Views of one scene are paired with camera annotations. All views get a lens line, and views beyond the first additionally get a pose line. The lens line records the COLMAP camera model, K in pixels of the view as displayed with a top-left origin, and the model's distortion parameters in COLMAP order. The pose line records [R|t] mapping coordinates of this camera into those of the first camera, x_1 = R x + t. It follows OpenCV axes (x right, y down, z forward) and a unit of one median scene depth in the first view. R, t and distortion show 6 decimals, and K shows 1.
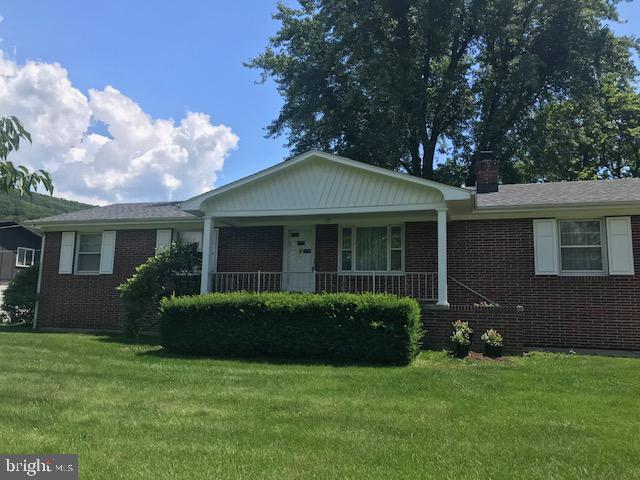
lens RADIAL K [[529.9, 0, 316.5], [0, 529.9, 239.1], [0, 0, 1]] dist [0.039409, -0.041222]
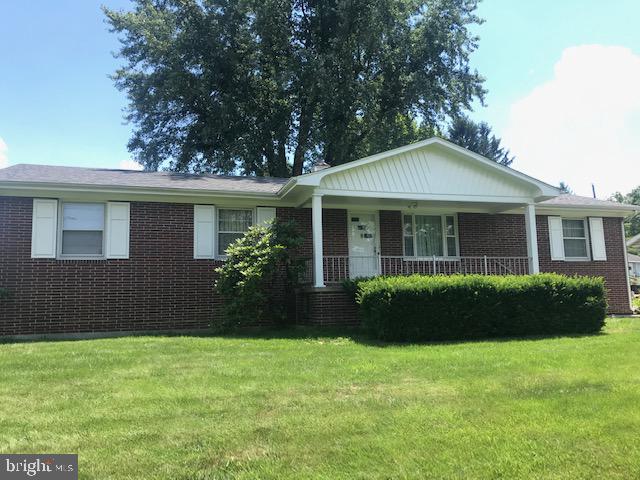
lens RADIAL K [[529.9, 0, 325.5], [0, 529.9, 242.1], [0, 0, 1]] dist [0.039409, -0.041222]
pose [[0.815895, 0.019179, 0.577882, -0.691123], [-0.040732, 0.998873, 0.024357, 0.013377], [-0.576764, -0.043412, 0.815757, 0.240202]]
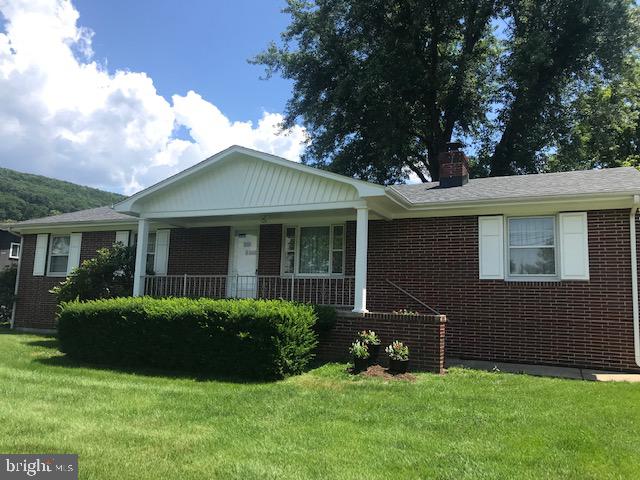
lens RADIAL K [[529.9, 0, 320.0], [0, 529.9, 239.8], [0, 0, 1]] dist [0.039409, -0.041222]
pose [[0.990872, -0.007273, -0.134610, 0.239298], [0.008010, 0.999956, 0.004941, -0.004395], [0.134569, -0.005974, 0.990886, 0.078113]]
